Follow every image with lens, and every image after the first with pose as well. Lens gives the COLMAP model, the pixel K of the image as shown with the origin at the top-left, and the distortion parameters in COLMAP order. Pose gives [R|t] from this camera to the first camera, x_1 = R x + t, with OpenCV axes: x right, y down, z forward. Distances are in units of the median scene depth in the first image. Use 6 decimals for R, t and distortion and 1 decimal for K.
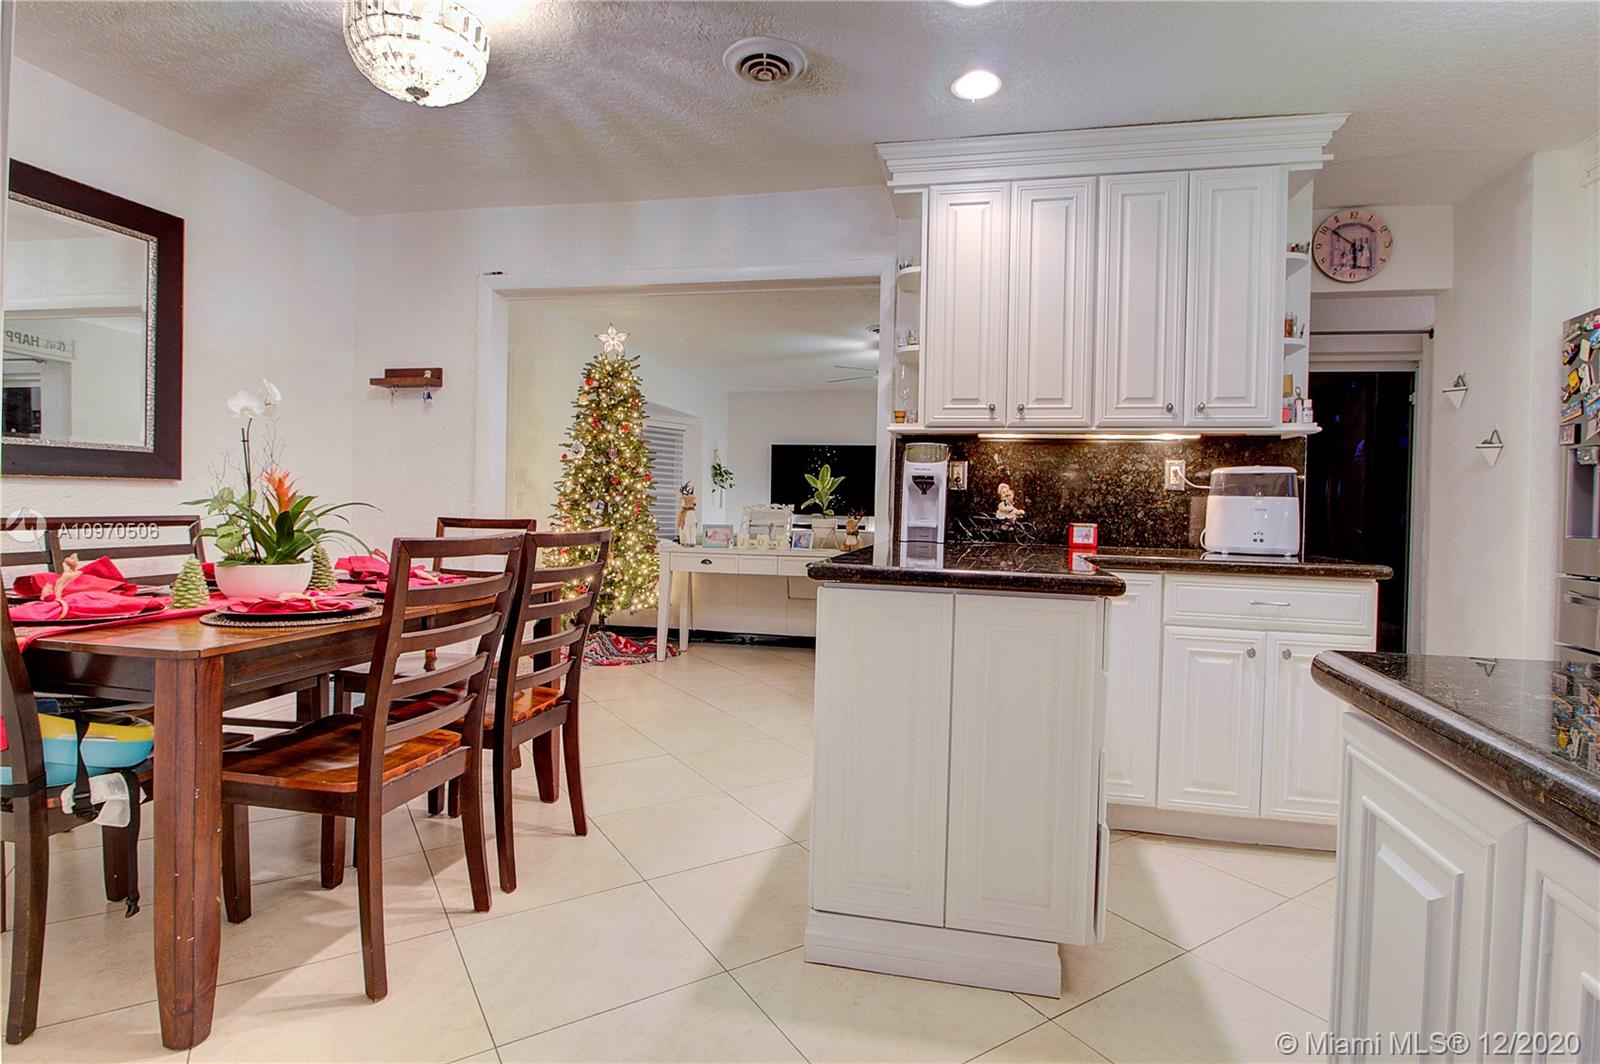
lens RADIAL K [[804.0, 0, 809.9], [0, 804.0, 510.6], [0, 0, 1]] dist [-0.011187, -0.001224]
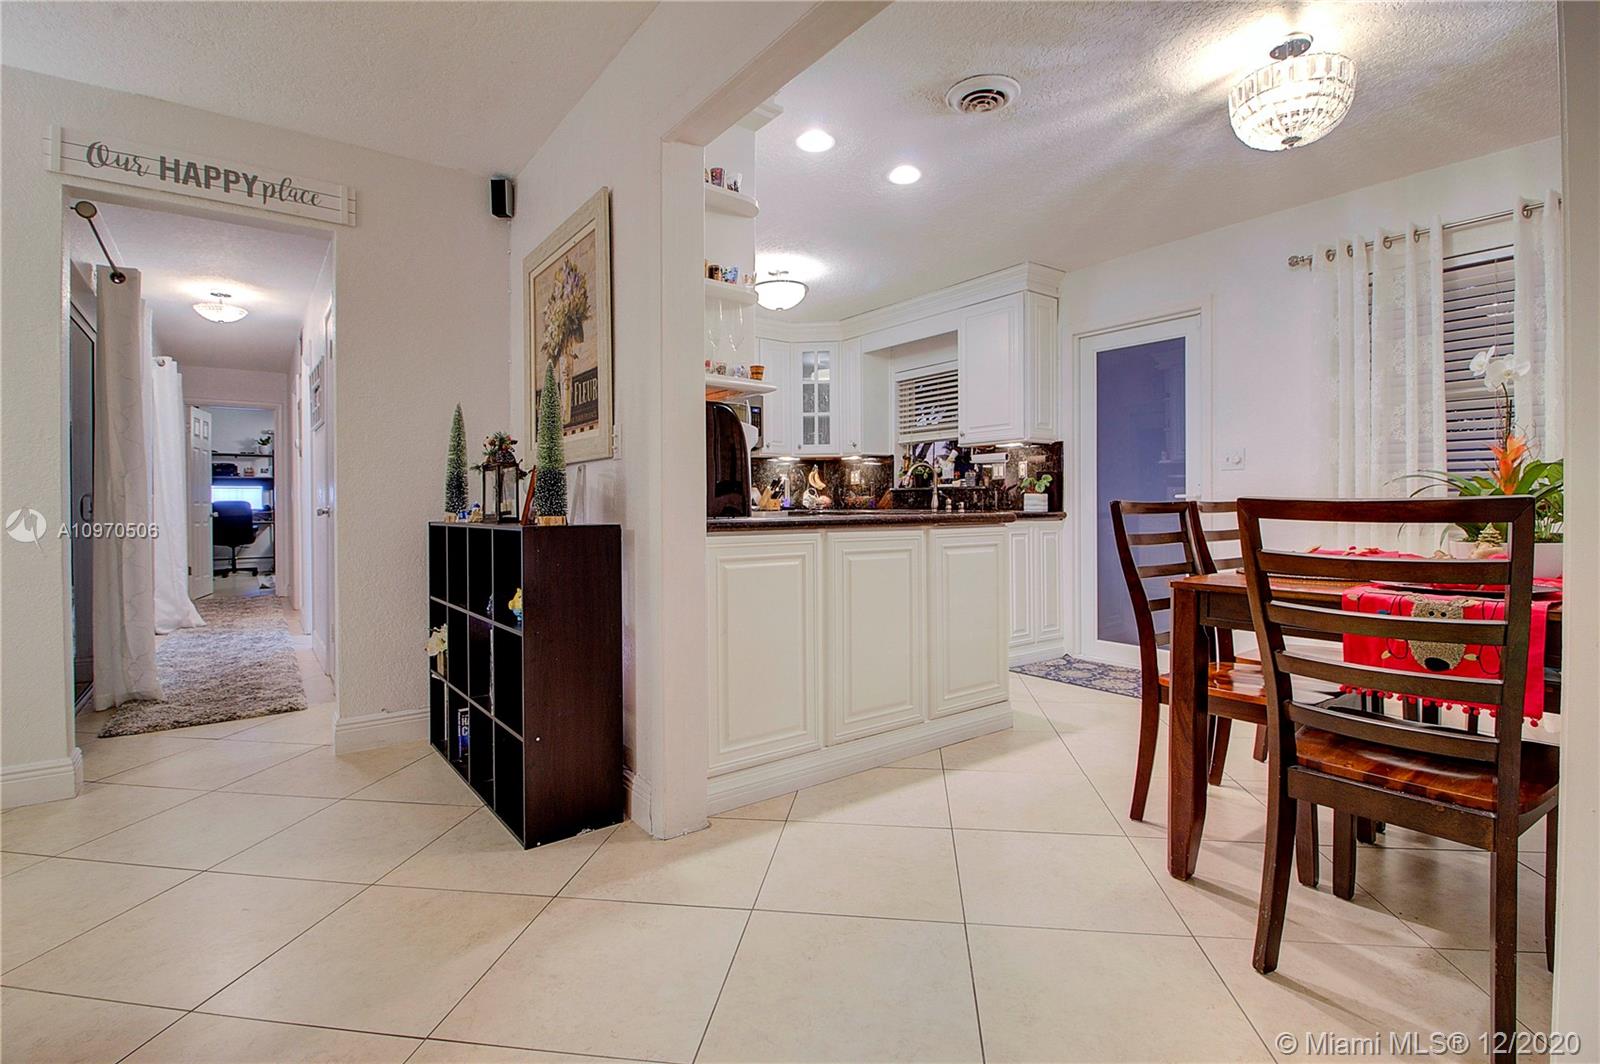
lens RADIAL K [[736.2, 0, 809.8], [0, 736.2, 509.2], [0, 0, 1]] dist [0.001256, -0.014072]
pose [[-0.759968, -0.023397, 0.649540, -0.258329], [-0.008212, 0.999618, 0.026399, 0.004845], [-0.649909, 0.014728, -0.759869, 0.900672]]
